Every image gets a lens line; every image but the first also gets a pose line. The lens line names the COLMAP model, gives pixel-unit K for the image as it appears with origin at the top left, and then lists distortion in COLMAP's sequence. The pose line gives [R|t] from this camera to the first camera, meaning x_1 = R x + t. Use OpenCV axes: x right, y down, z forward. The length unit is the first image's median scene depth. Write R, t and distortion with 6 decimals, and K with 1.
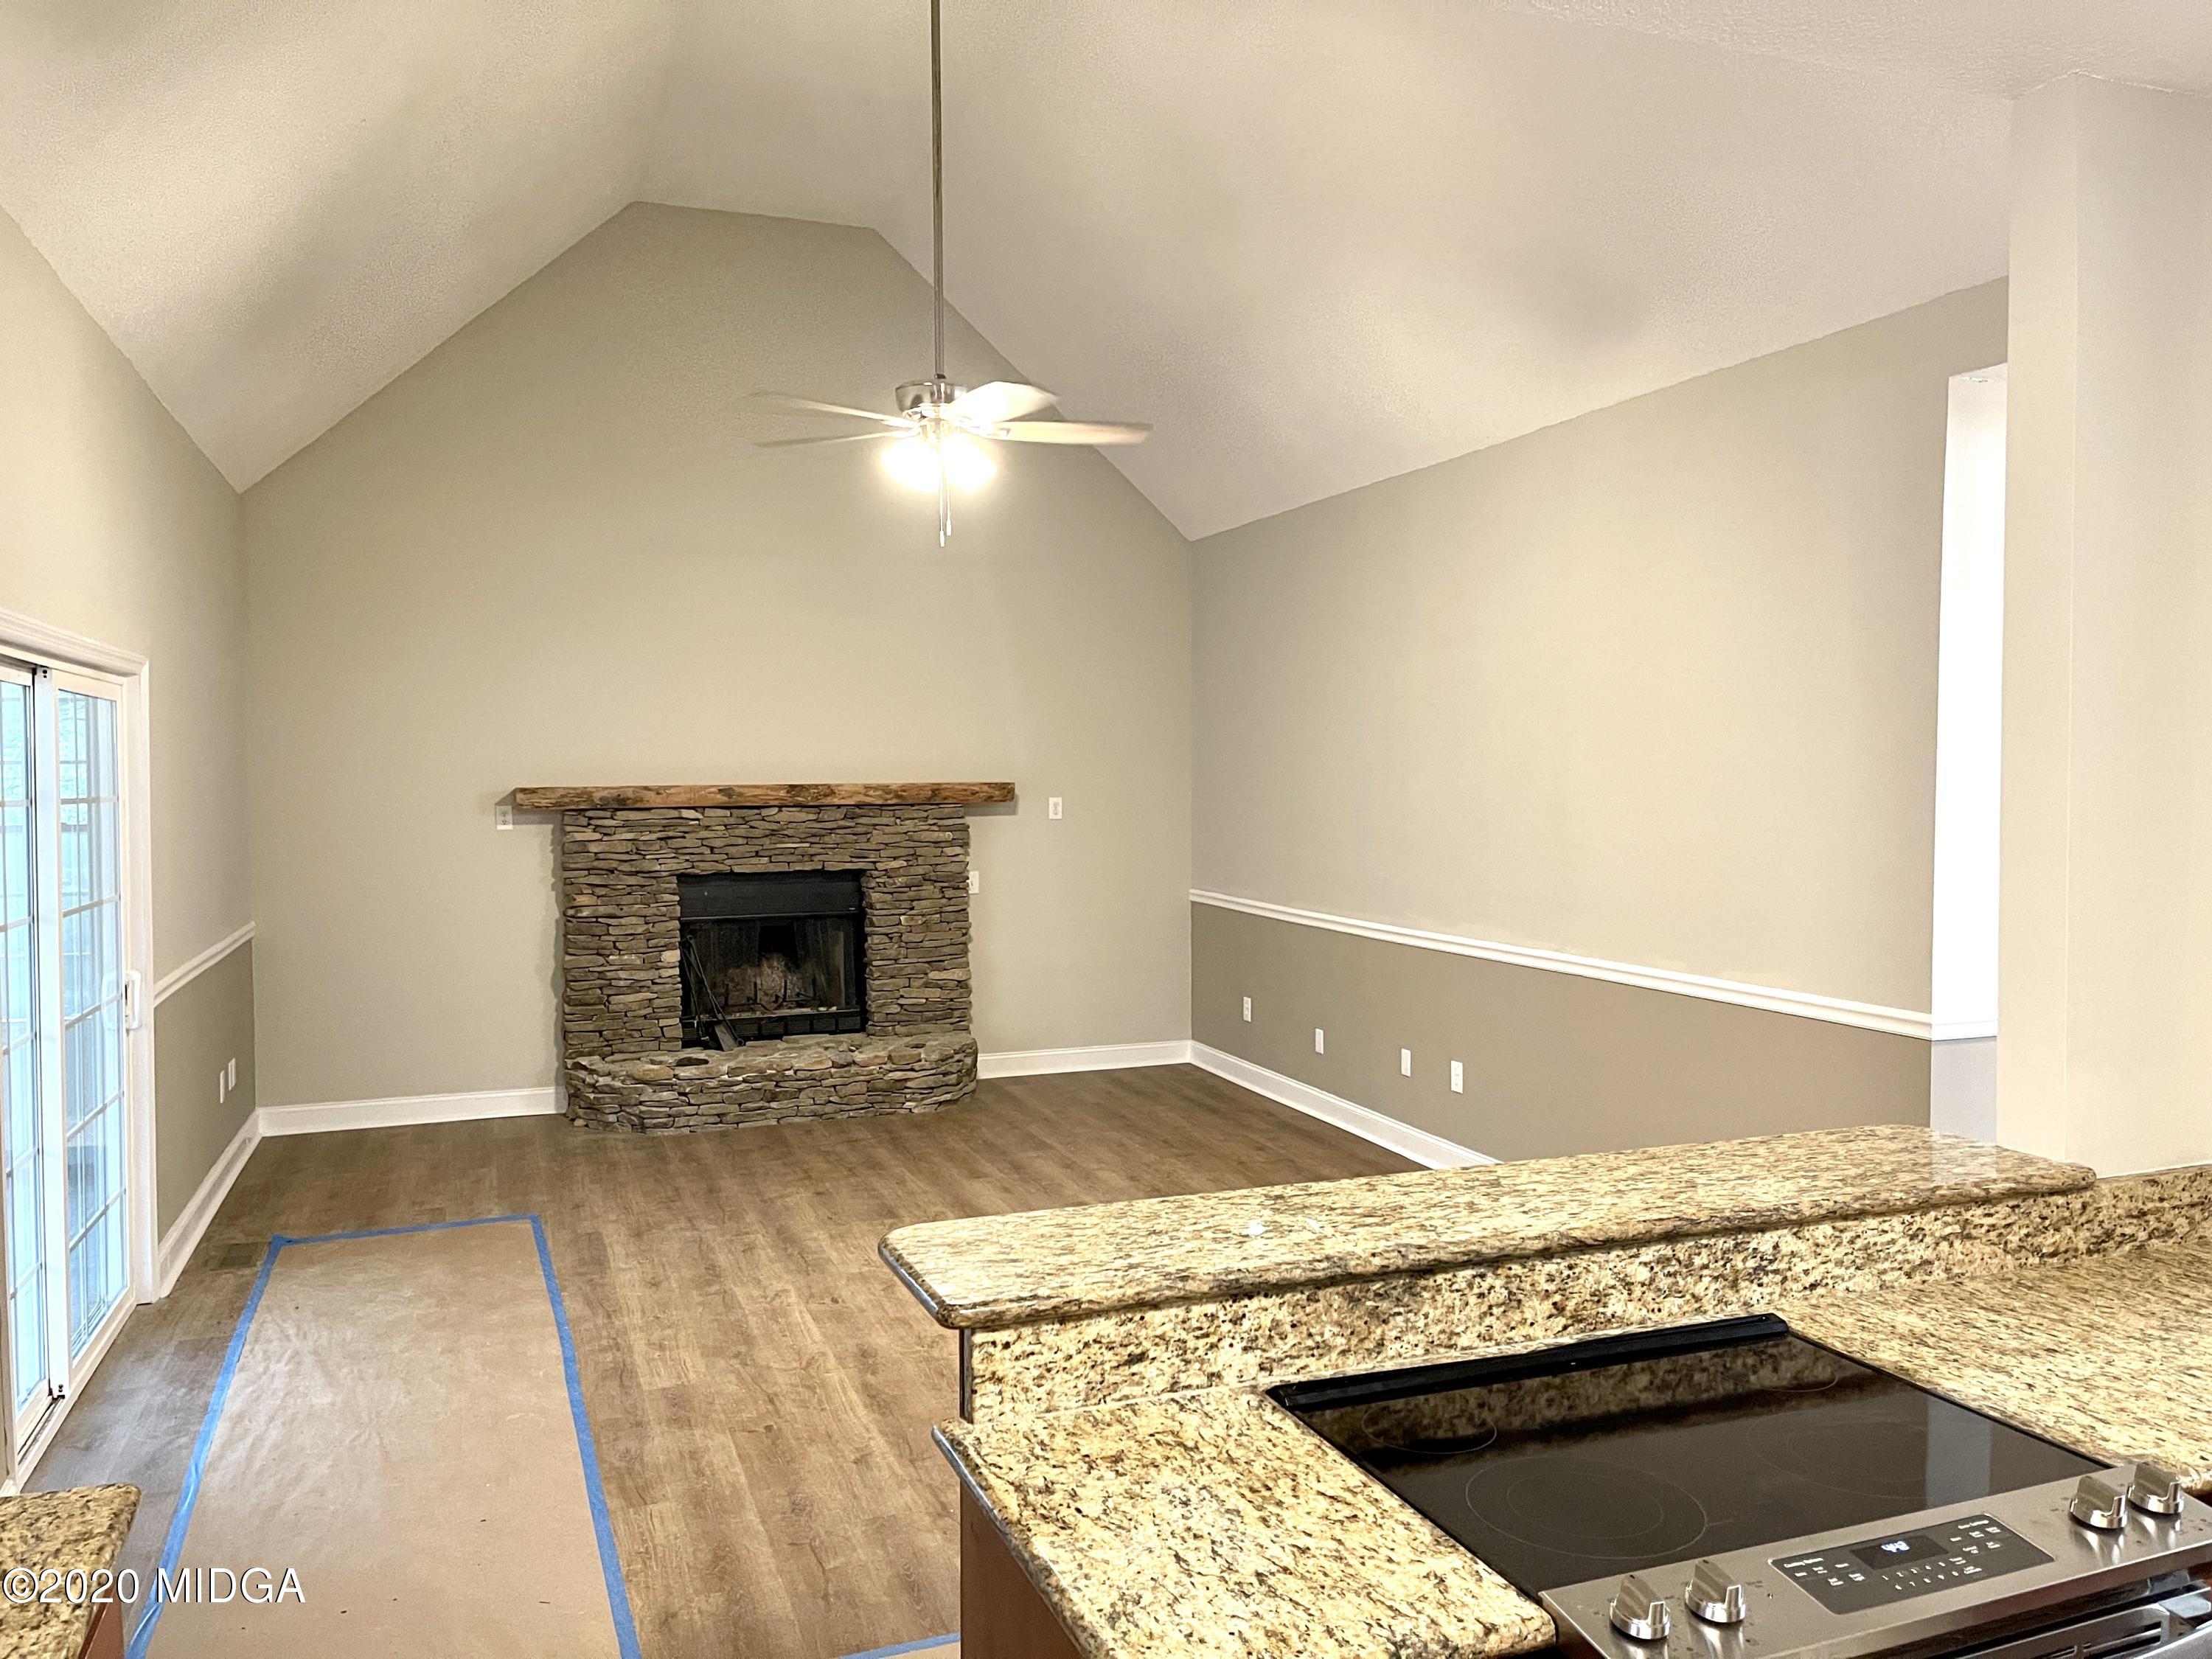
lens RADIAL K [[1658.0, 0, 1106.0], [0, 1658.0, 829.5], [0, 0, 1]] dist [-0.000091, -0.010081]
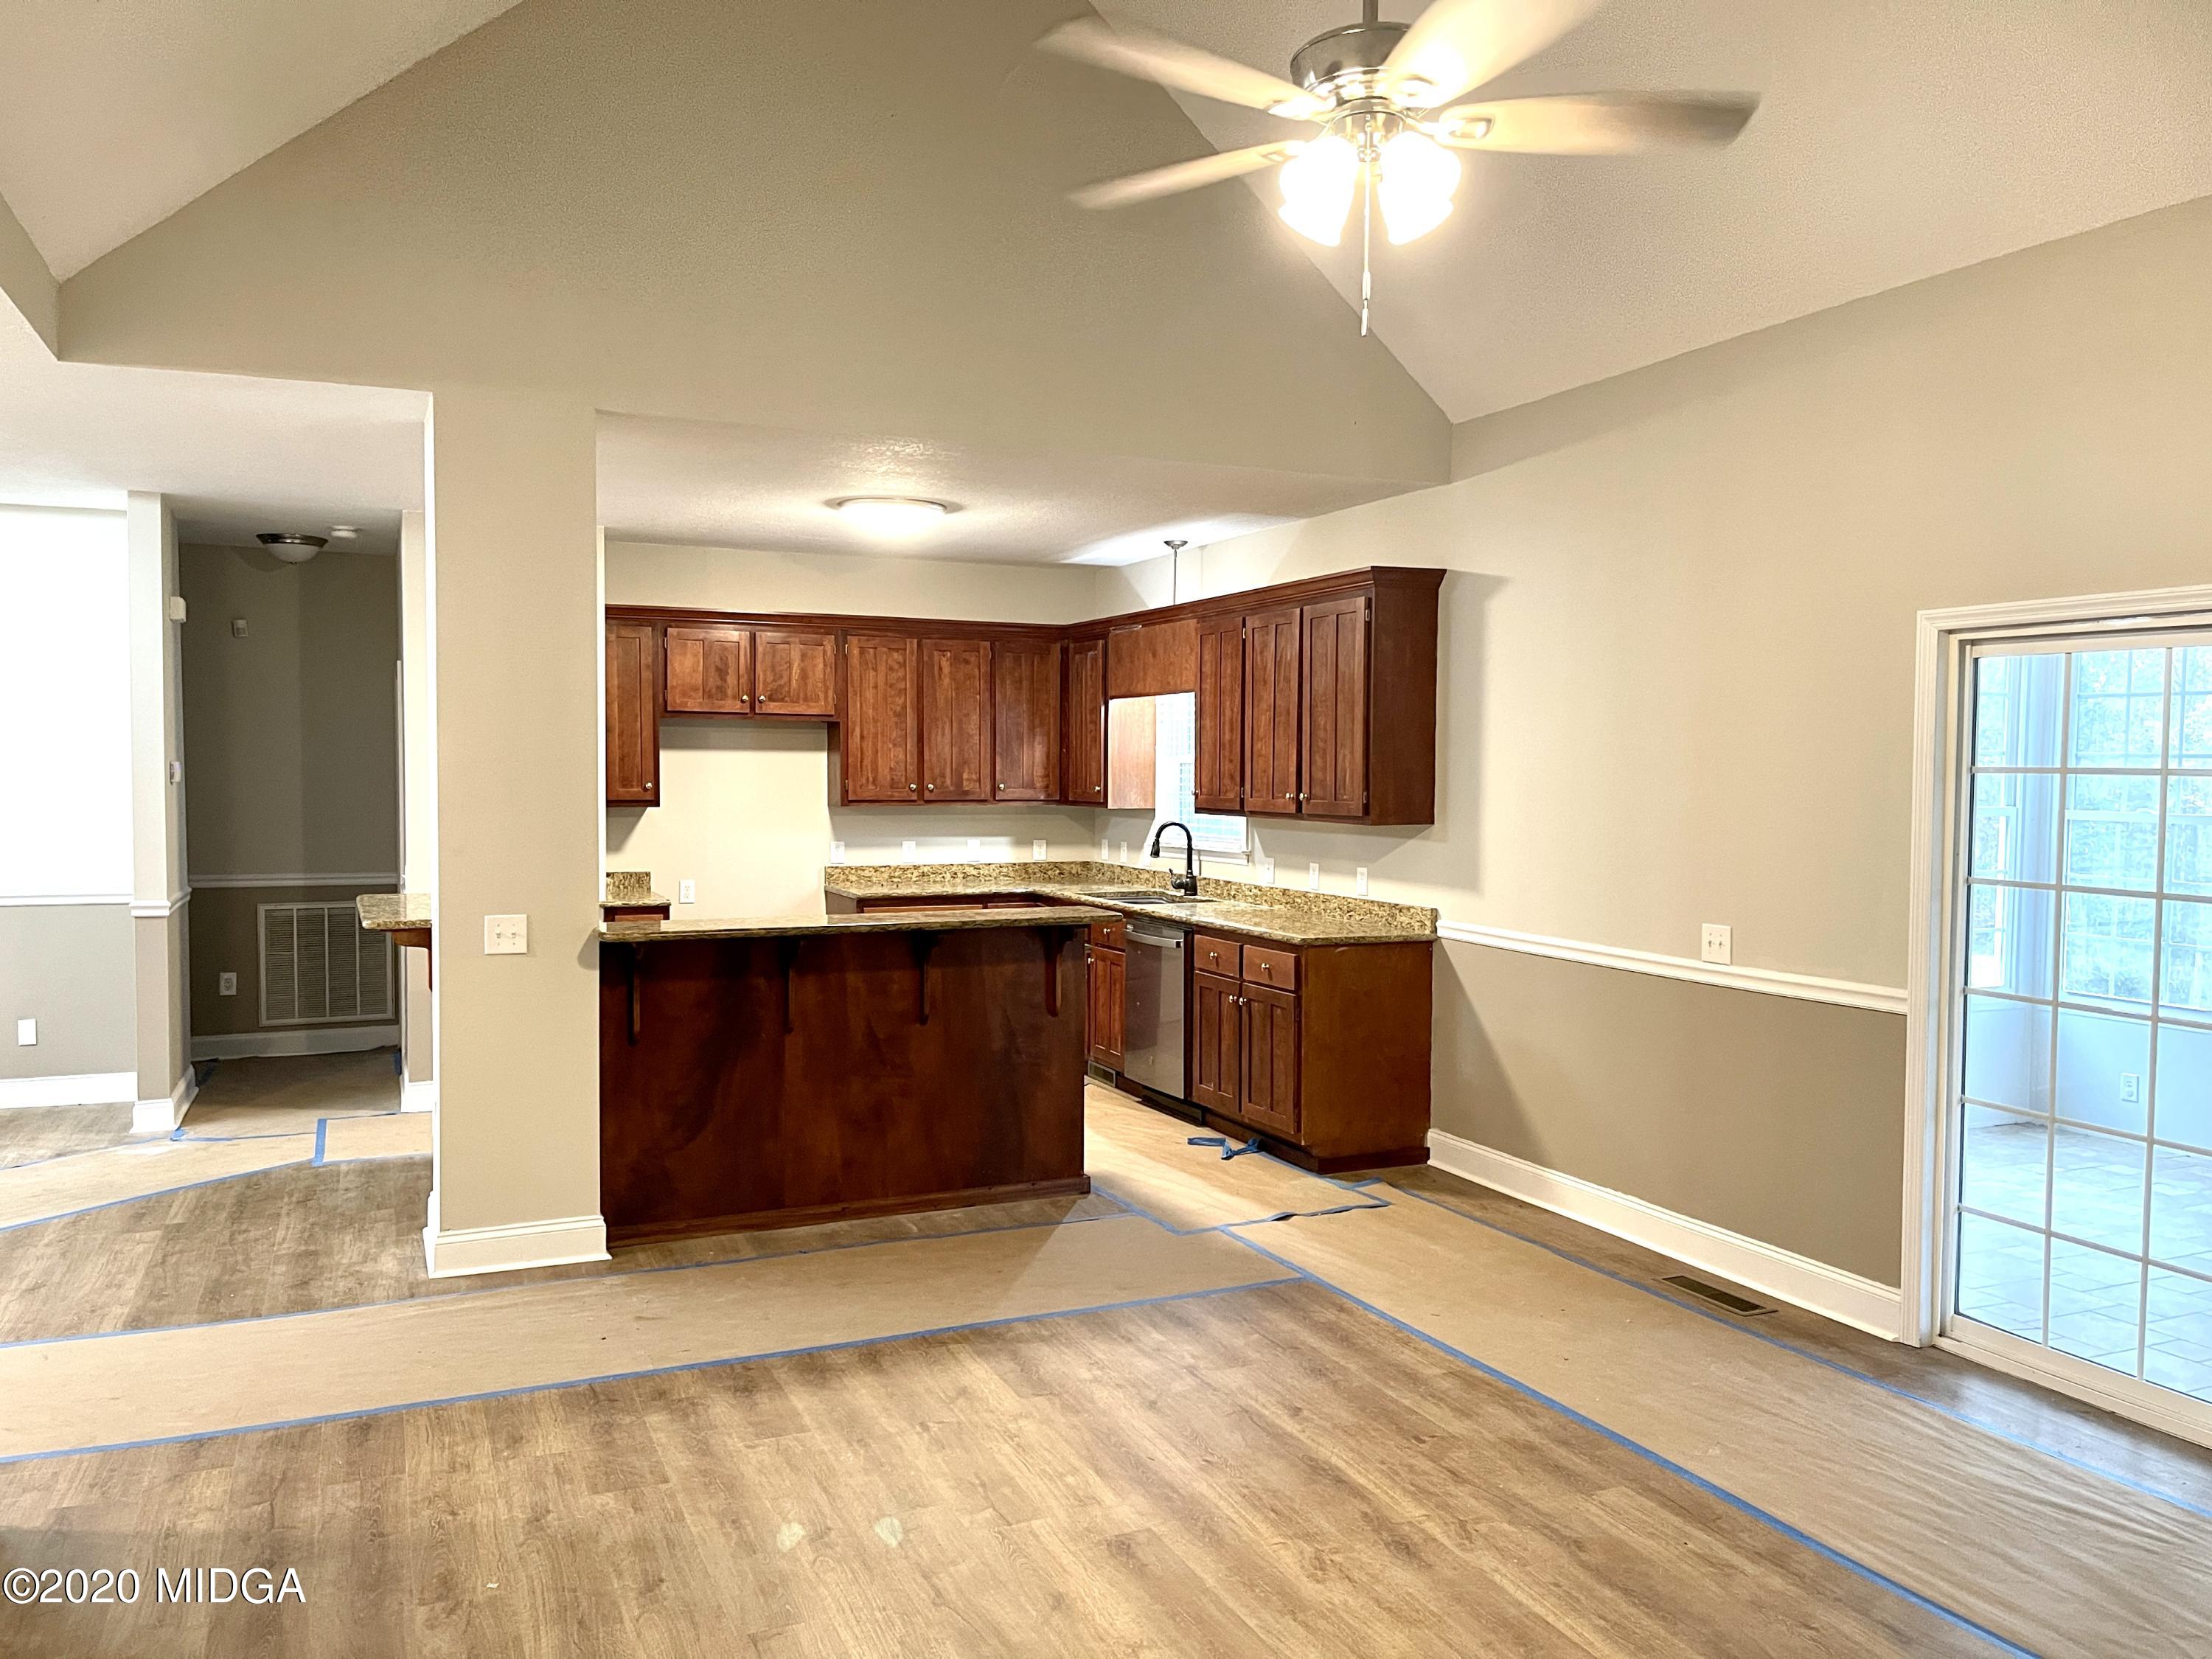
lens RADIAL K [[1658.0, 0, 1106.0], [0, 1658.0, 829.5], [0, 0, 1]] dist [-0.000091, -0.010081]
pose [[-0.998292, -0.004953, -0.058212, 0.030515], [-0.008982, 0.997566, 0.069148, -0.047159], [0.057727, 0.069553, -0.995907, 1.956998]]
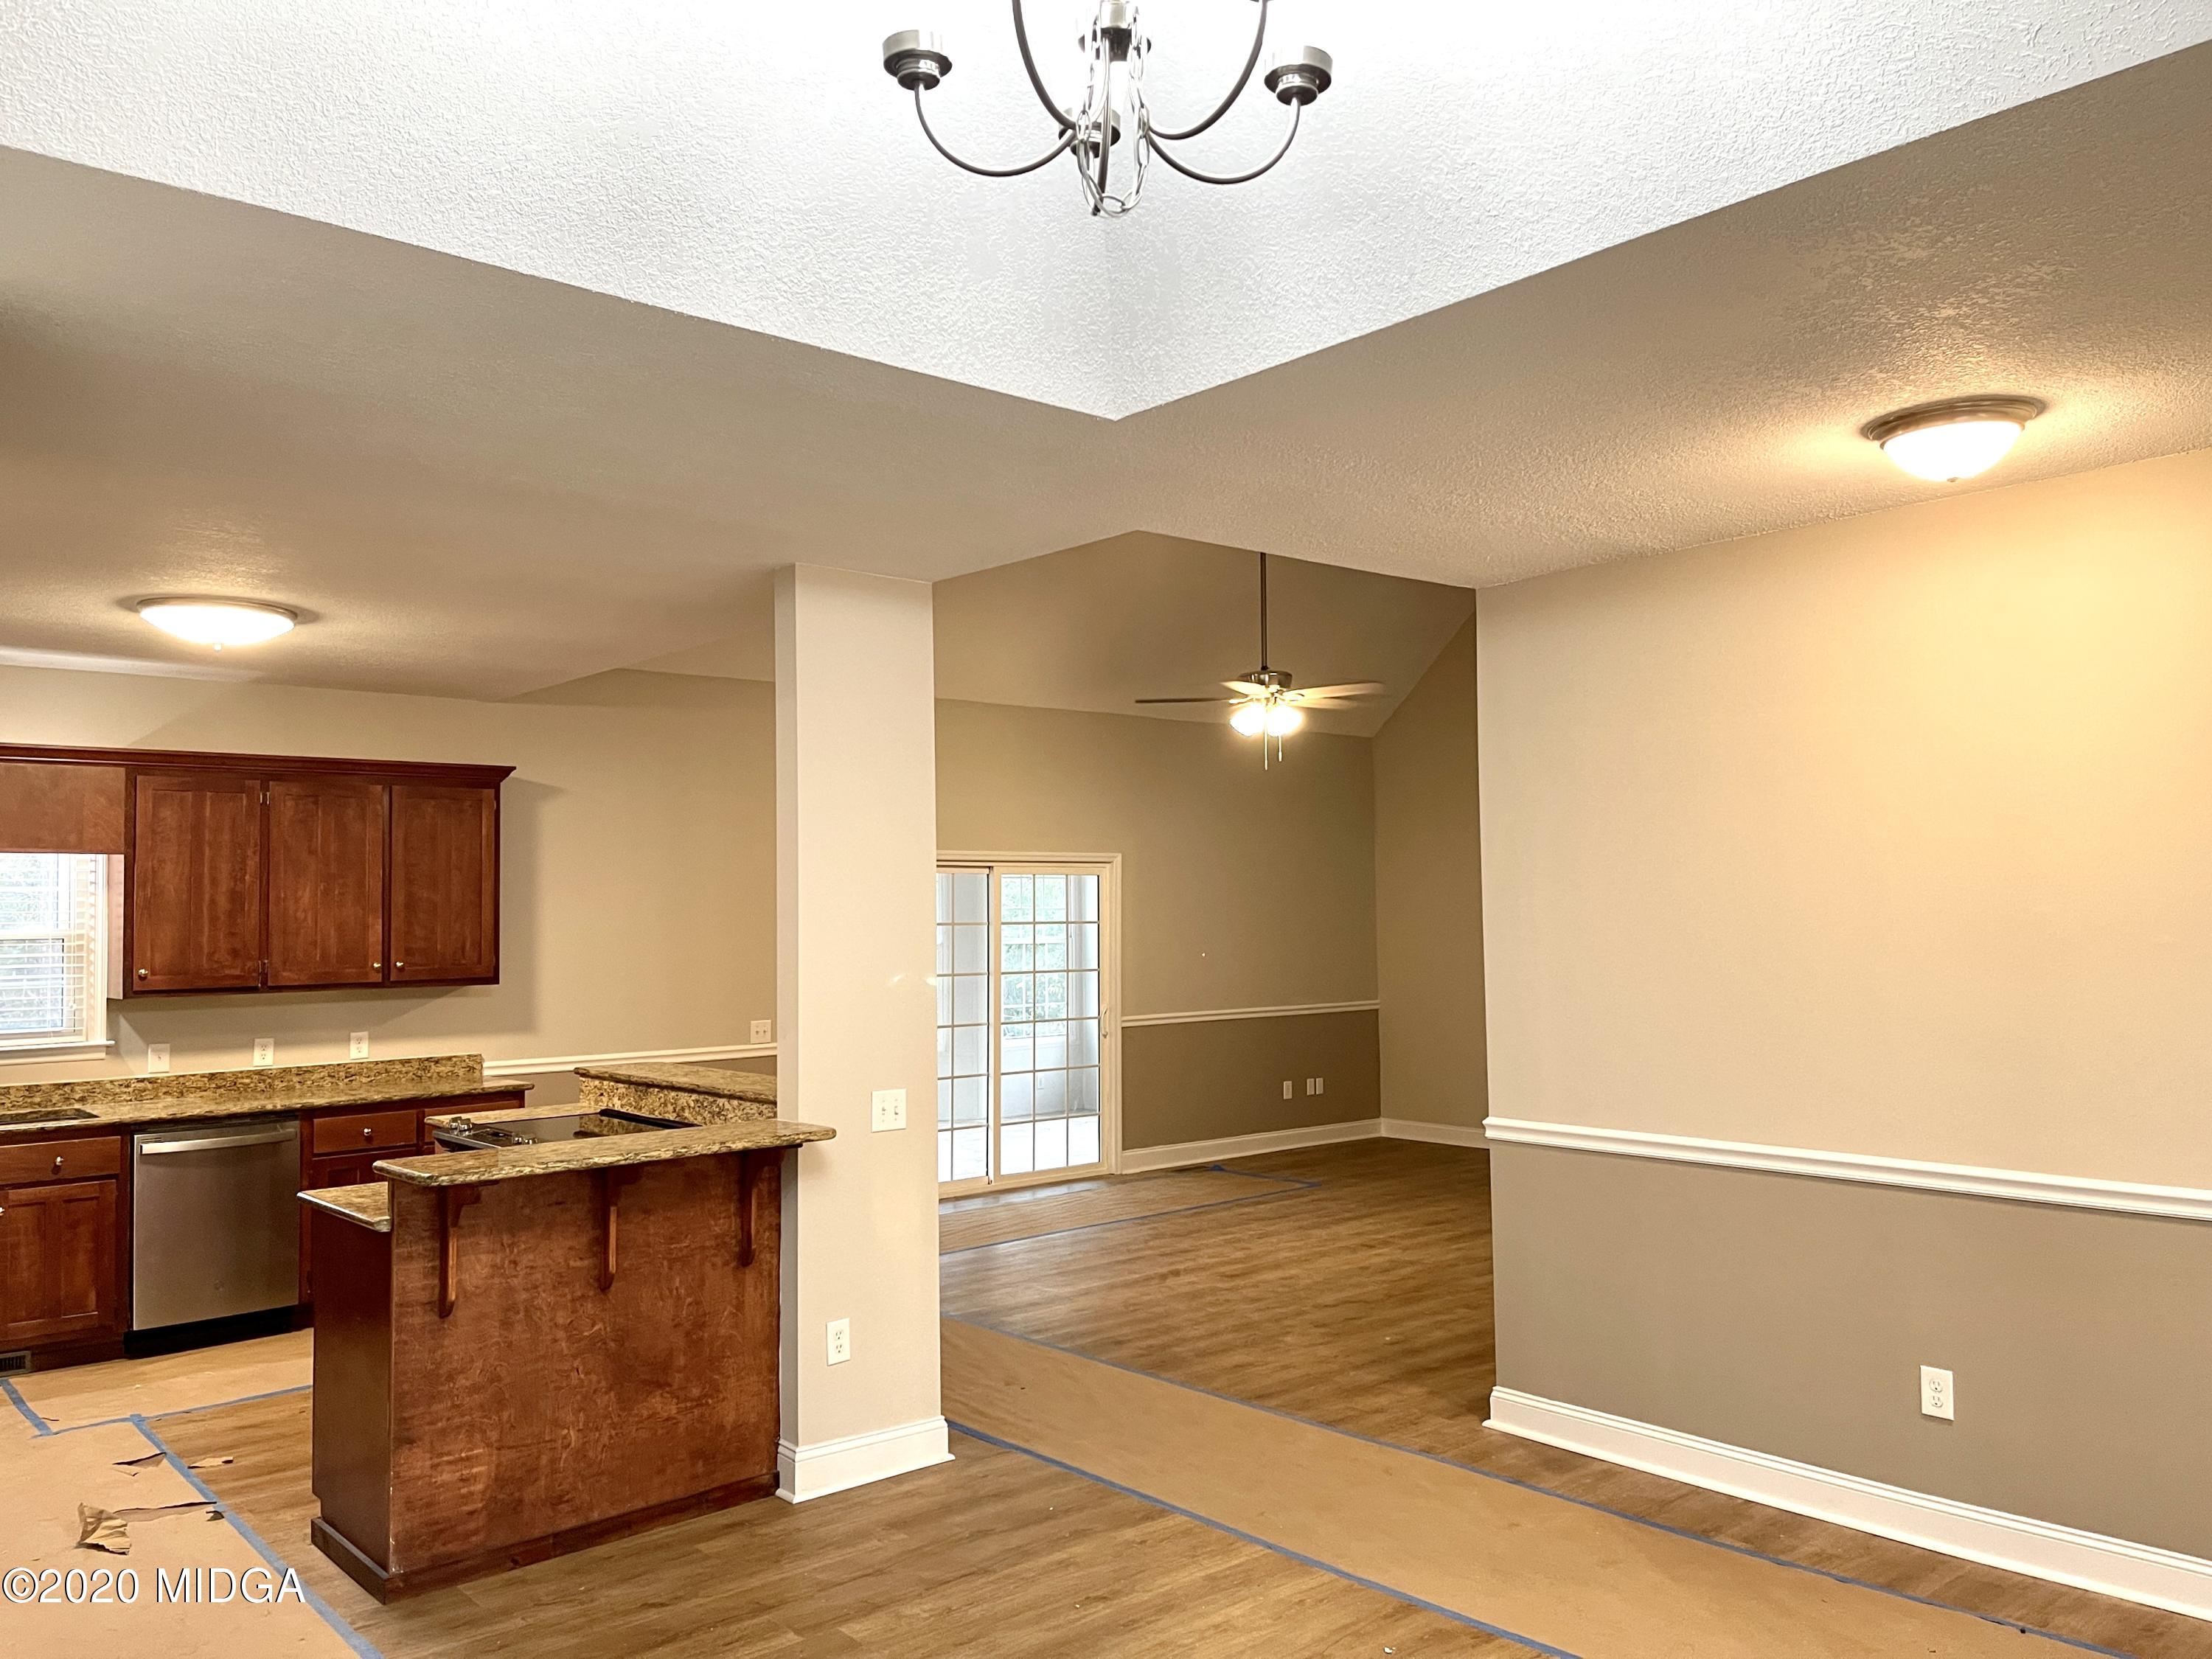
lens RADIAL K [[1658.0, 0, 1106.0], [0, 1658.0, 829.5], [0, 0, 1]] dist [-0.000091, -0.010081]
pose [[0.331807, -0.048500, -0.942100, 1.701007], [-0.012697, 0.998357, -0.055868, -0.021884], [0.943262, 0.030499, 0.330646, 0.386164]]
